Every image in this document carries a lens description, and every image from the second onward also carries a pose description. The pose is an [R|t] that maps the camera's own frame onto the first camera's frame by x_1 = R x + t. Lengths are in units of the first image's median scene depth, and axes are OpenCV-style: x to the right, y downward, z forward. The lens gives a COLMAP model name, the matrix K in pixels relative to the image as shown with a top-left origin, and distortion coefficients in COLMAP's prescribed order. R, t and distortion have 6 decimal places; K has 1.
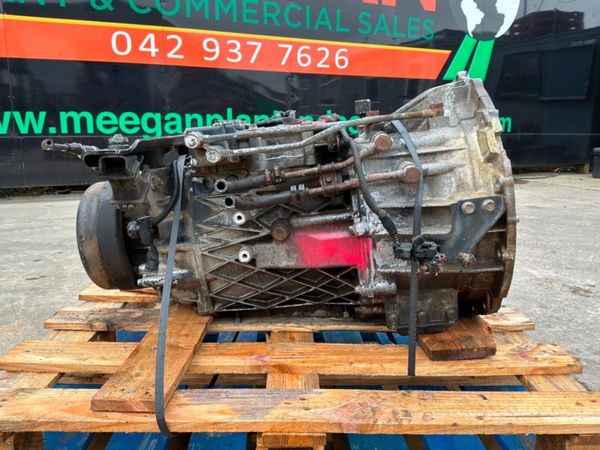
lens RADIAL K [[499.2, 0, 300.5], [0, 499.2, 243.1], [0, 0, 1]] dist [0.091656, -0.184673]
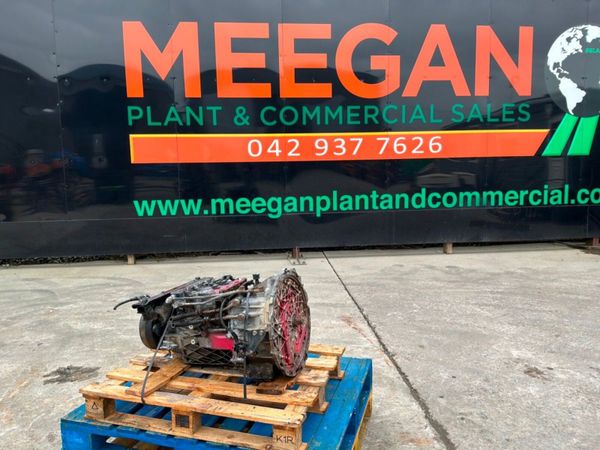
lens RADIAL K [[499.2, 0, 288.2], [0, 499.2, 240.7], [0, 0, 1]] dist [0.091656, -0.184673]
pose [[0.938863, 0.018602, -0.343787, 0.192281], [-0.048015, 0.995856, -0.077242, -0.049552], [0.340925, 0.089026, 0.935866, -0.199081]]
